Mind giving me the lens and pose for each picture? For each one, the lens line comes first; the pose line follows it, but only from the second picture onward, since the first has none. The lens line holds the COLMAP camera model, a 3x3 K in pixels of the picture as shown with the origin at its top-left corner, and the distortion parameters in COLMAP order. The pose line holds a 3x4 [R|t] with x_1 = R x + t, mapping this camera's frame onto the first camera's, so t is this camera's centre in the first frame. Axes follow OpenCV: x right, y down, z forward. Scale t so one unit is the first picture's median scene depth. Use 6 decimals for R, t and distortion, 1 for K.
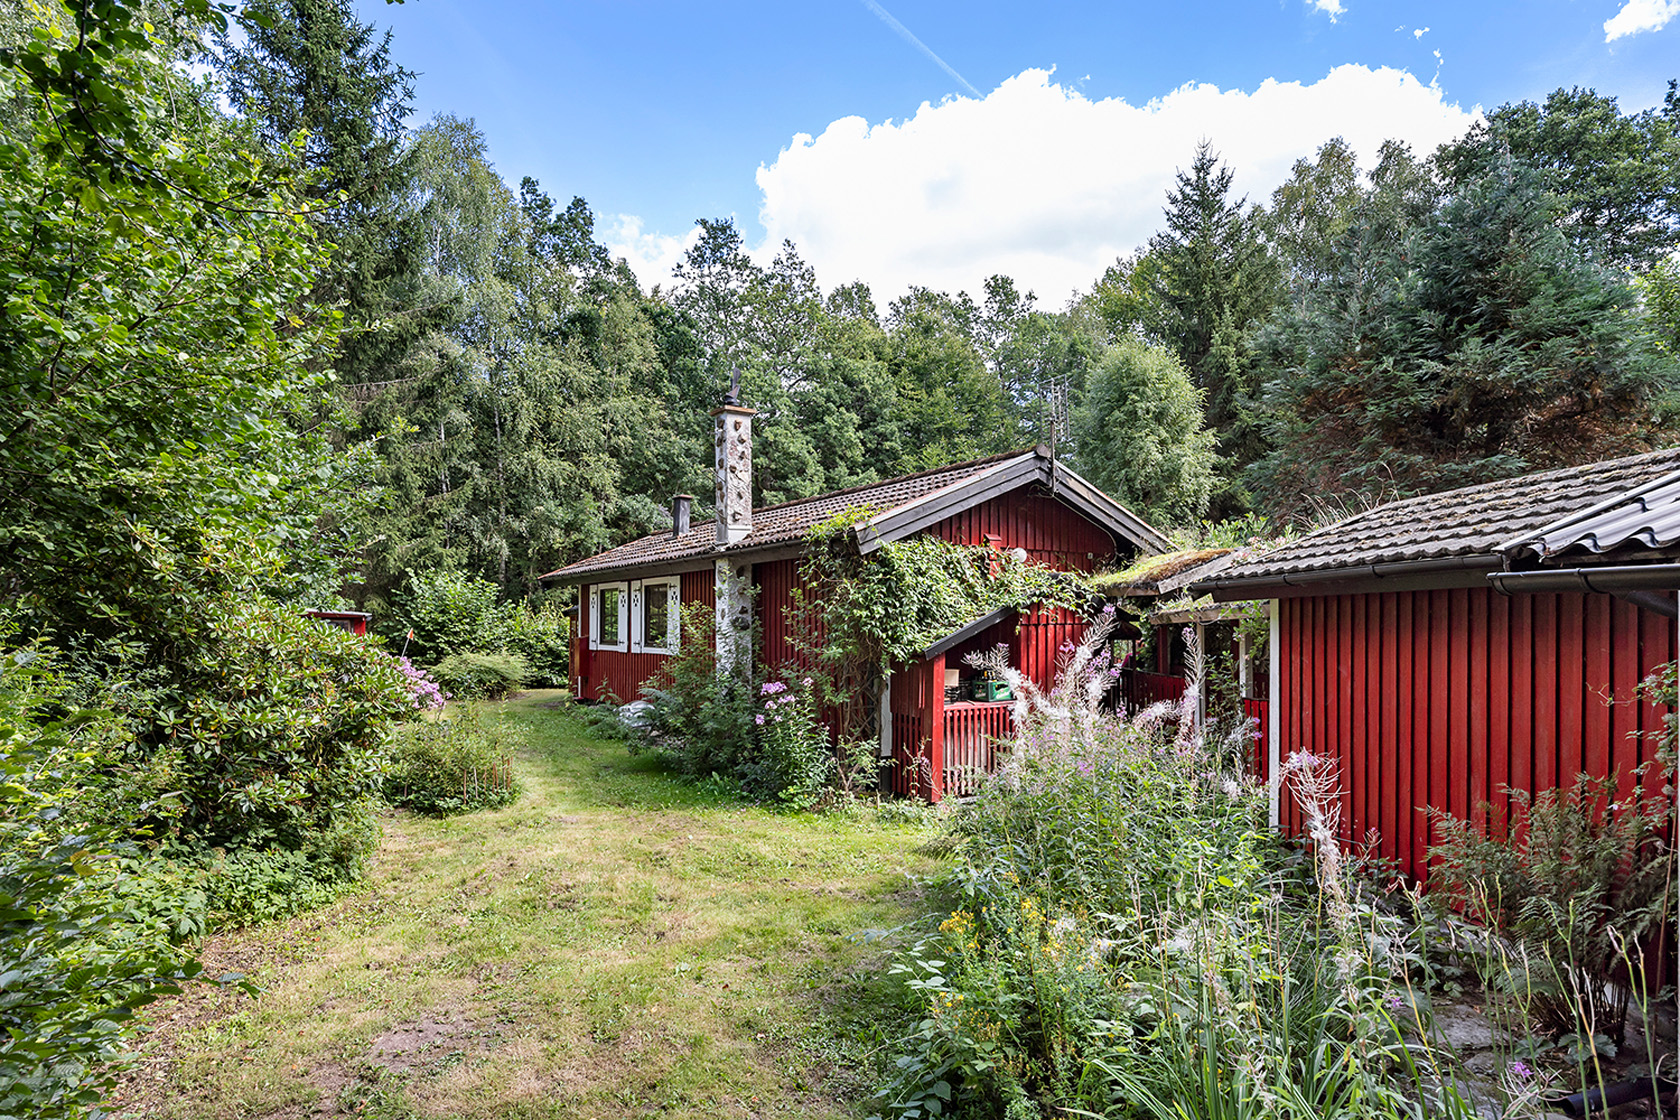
lens RADIAL K [[972.2, 0, 835.7], [0, 972.2, 630.0], [0, 0, 1]] dist [-0.020846, -0.000021]
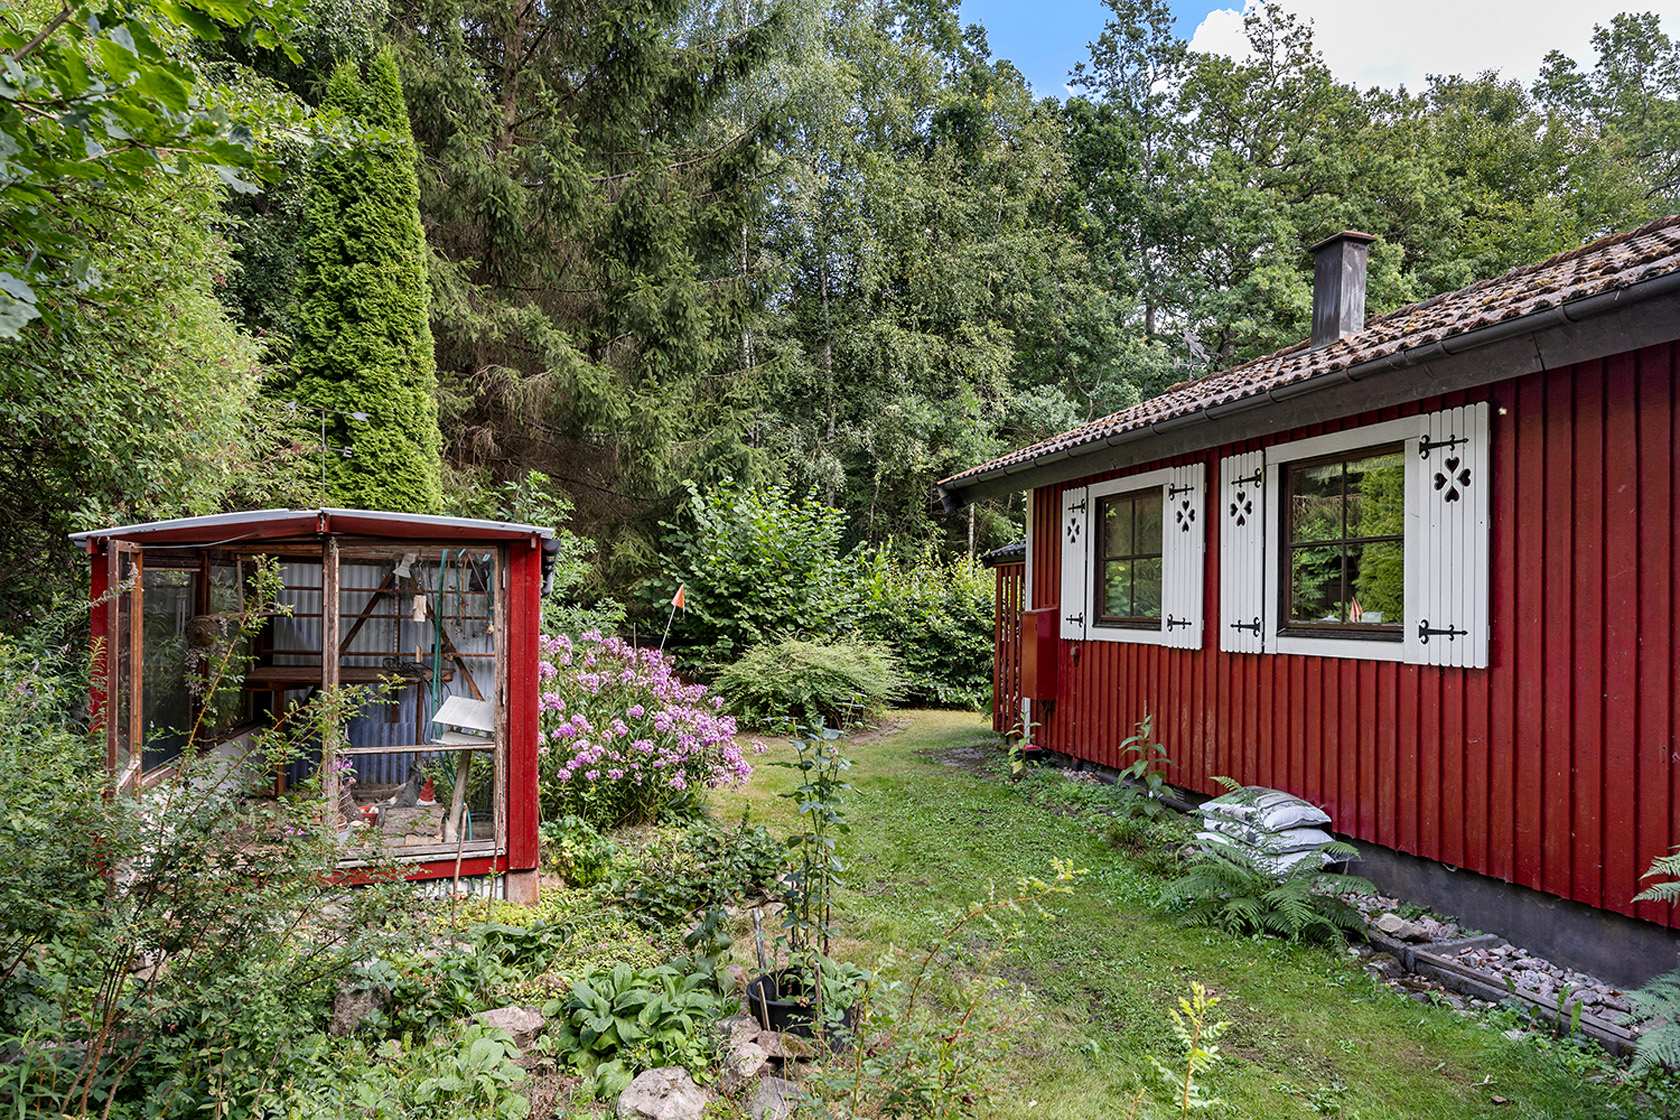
lens RADIAL K [[1178.5, 0, 842.5], [0, 1178.5, 565.1], [0, 0, 1]] dist [0.002642, 0.000920]
pose [[0.954556, -0.000791, -0.298030, -0.112157], [-0.010975, 0.999225, -0.037802, 0.004963], [0.297829, 0.039354, 0.953808, 0.275463]]
